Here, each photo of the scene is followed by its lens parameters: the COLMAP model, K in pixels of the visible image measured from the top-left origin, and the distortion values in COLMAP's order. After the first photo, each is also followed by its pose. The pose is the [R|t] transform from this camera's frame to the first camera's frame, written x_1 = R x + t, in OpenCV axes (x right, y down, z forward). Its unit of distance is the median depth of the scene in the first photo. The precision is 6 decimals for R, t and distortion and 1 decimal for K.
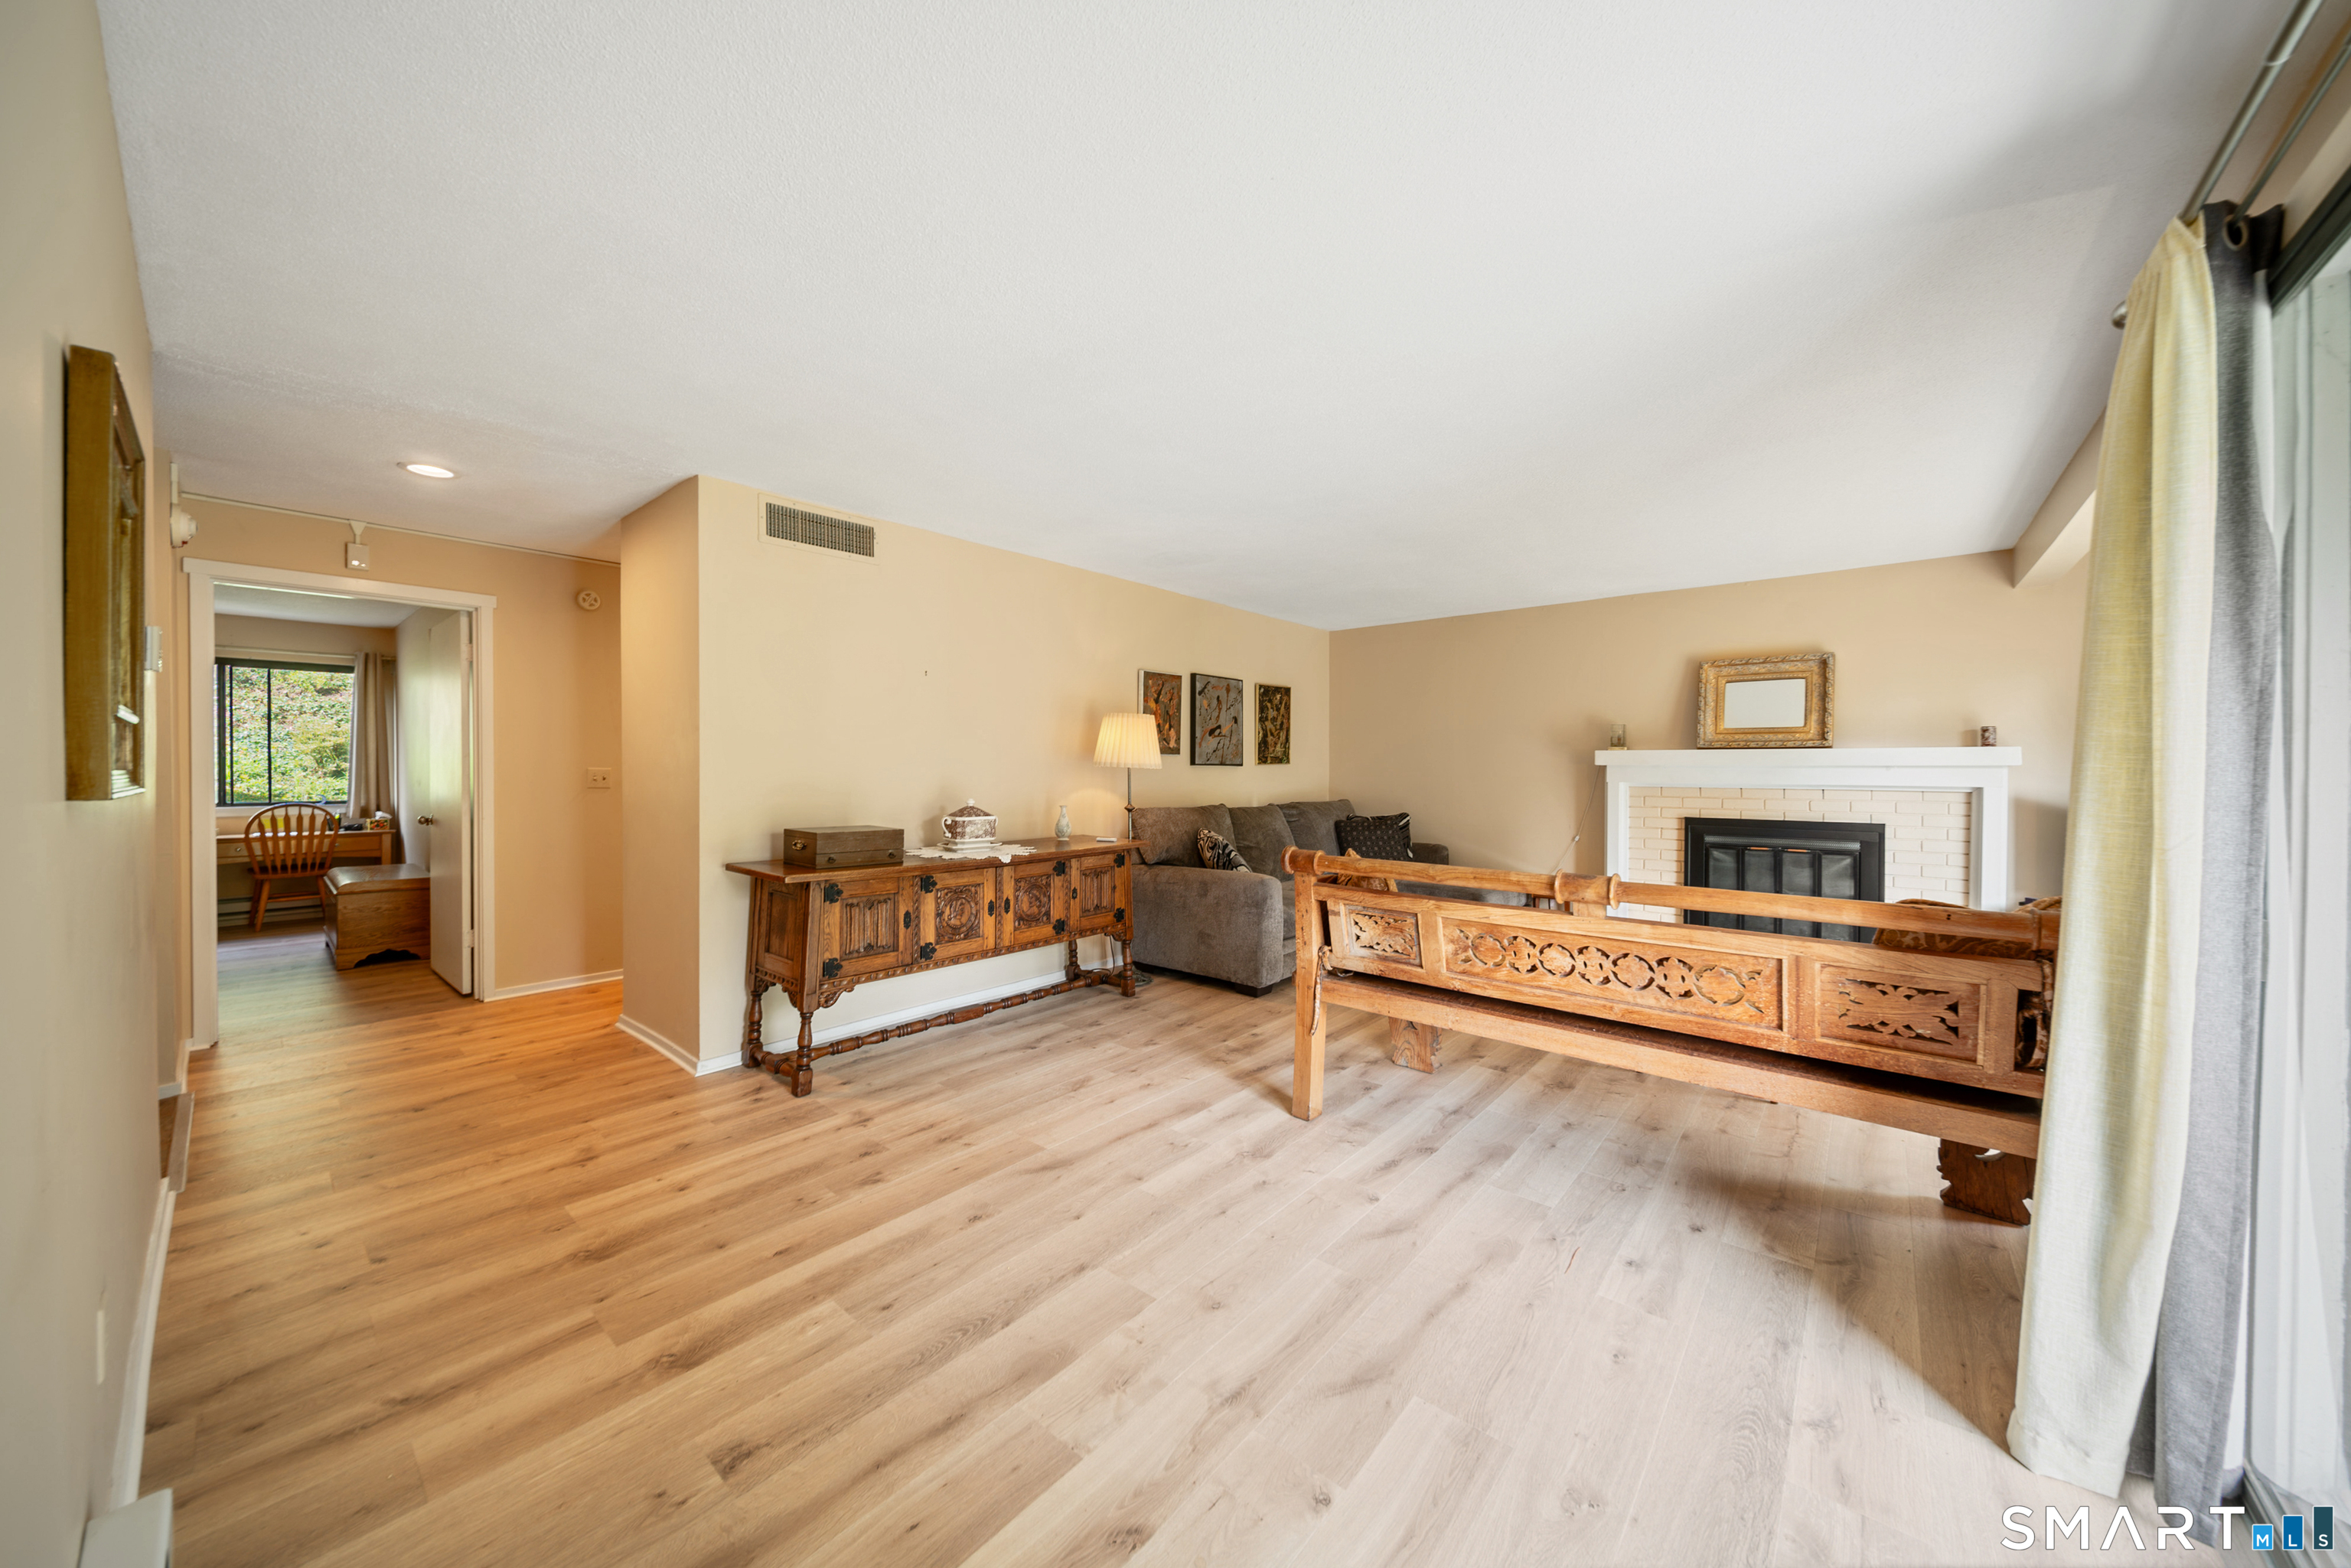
lens RADIAL K [[824.3, 0, 1160.7], [0, 824.3, 773.1], [0, 0, 1]] dist [-0.000182, -0.000021]
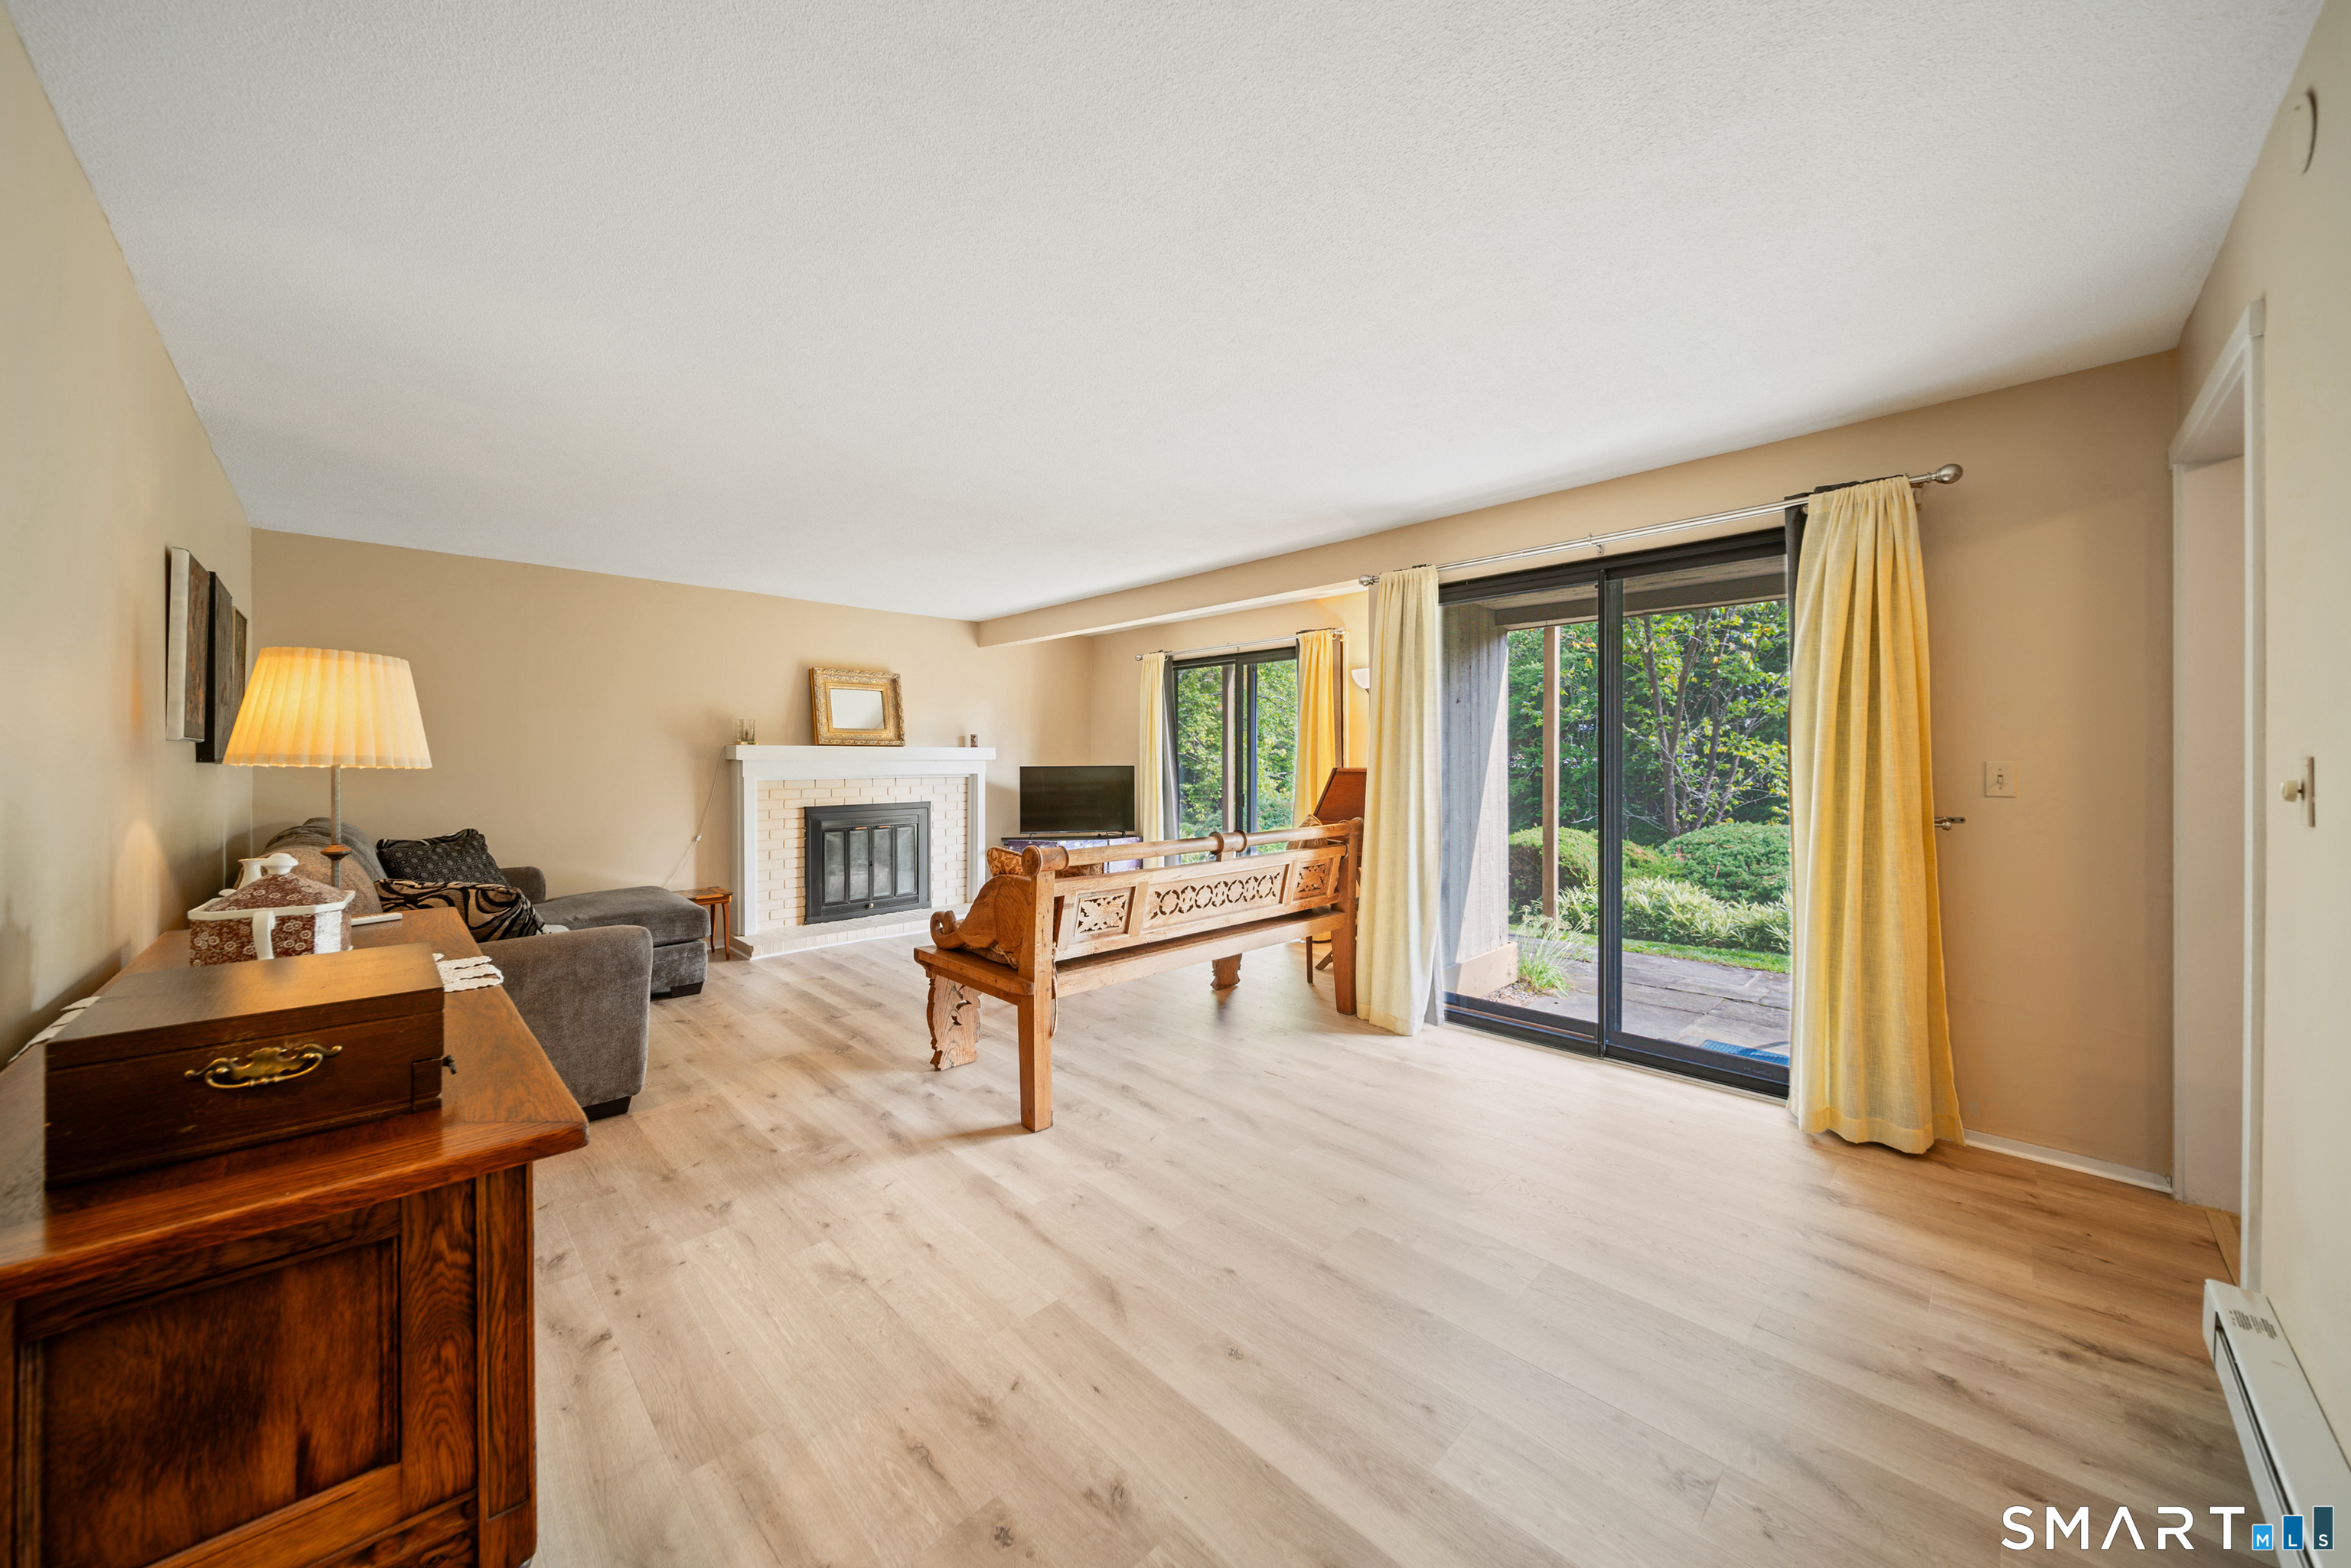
lens RADIAL K [[820.8, 0, 1175.0], [0, 820.8, 754.8], [0, 0, 1]] dist [-0.002247, -0.000169]
pose [[0.070366, 0.003847, 0.997514, -0.472566], [0.011565, 0.999922, -0.004672, -0.006011], [-0.997454, 0.011865, 0.070316, 0.475258]]
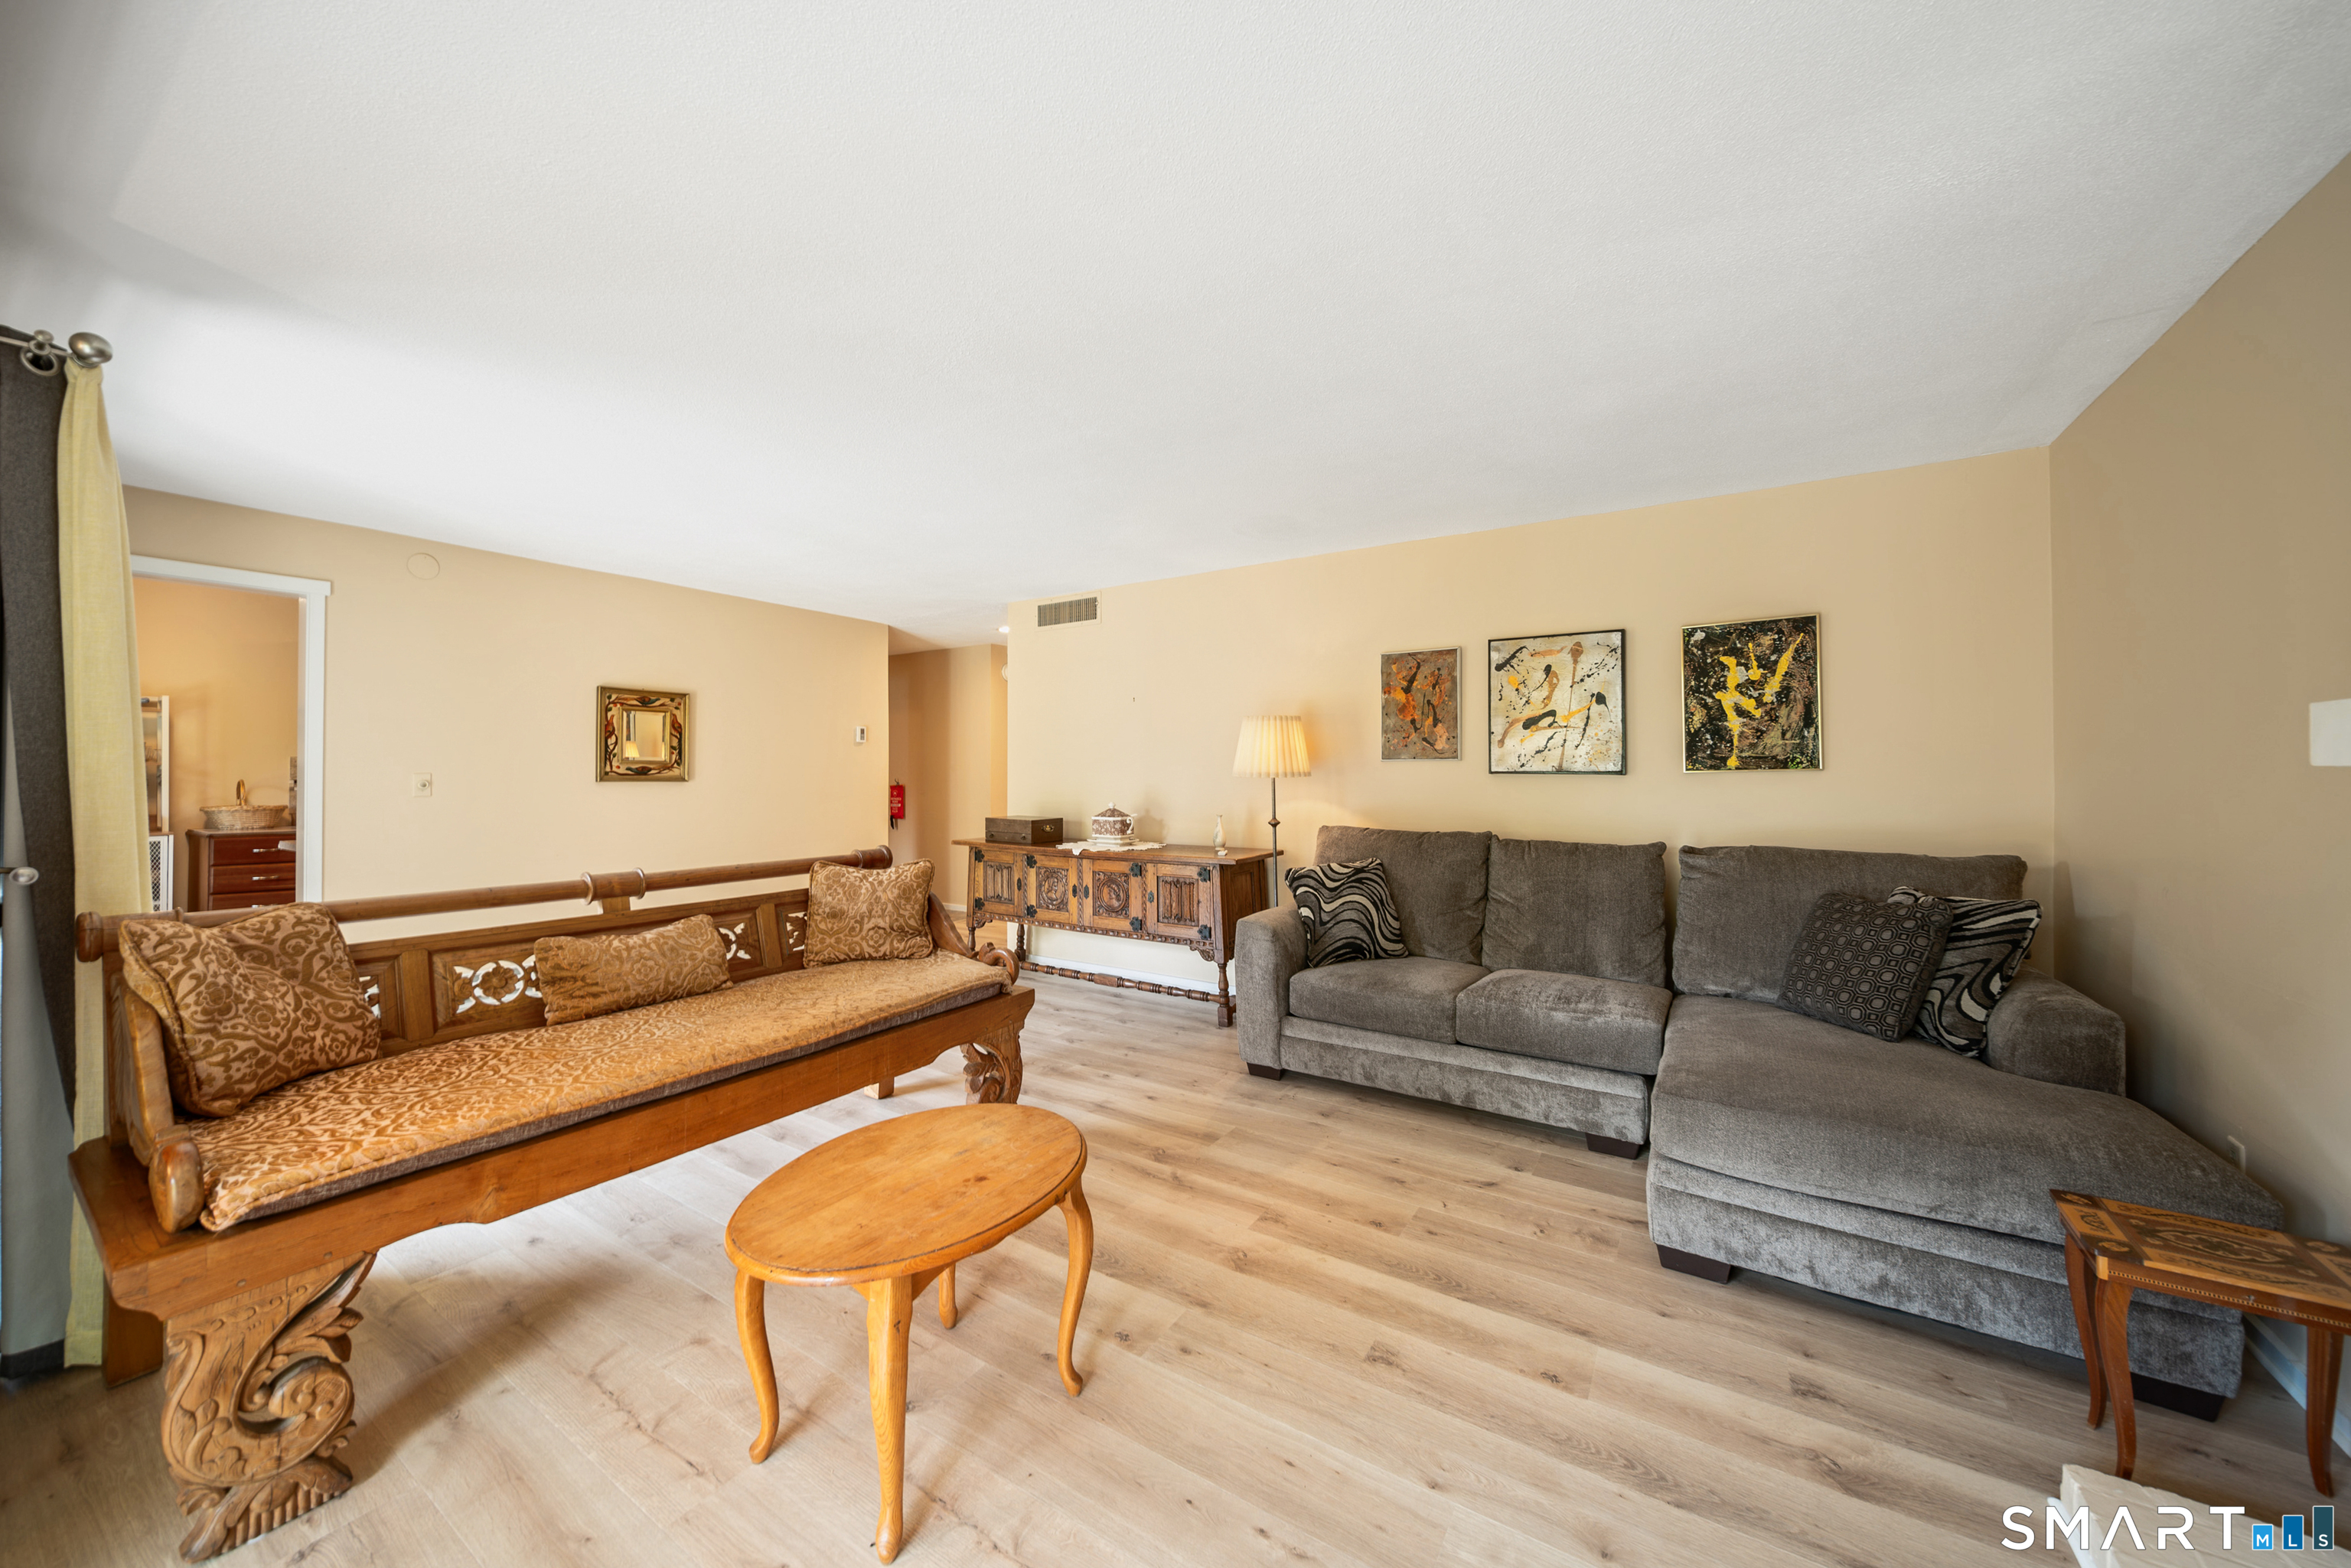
lens RADIAL K [[843.4, 0, 1164.5], [0, 843.4, 762.6], [0, 0, 1]] dist [0.006153, -0.000037]
pose [[0.135783, -0.015625, -0.990615, 0.829981], [-0.008364, 0.999822, -0.016917, -0.005301], [0.990703, 0.010583, 0.135628, 0.752877]]
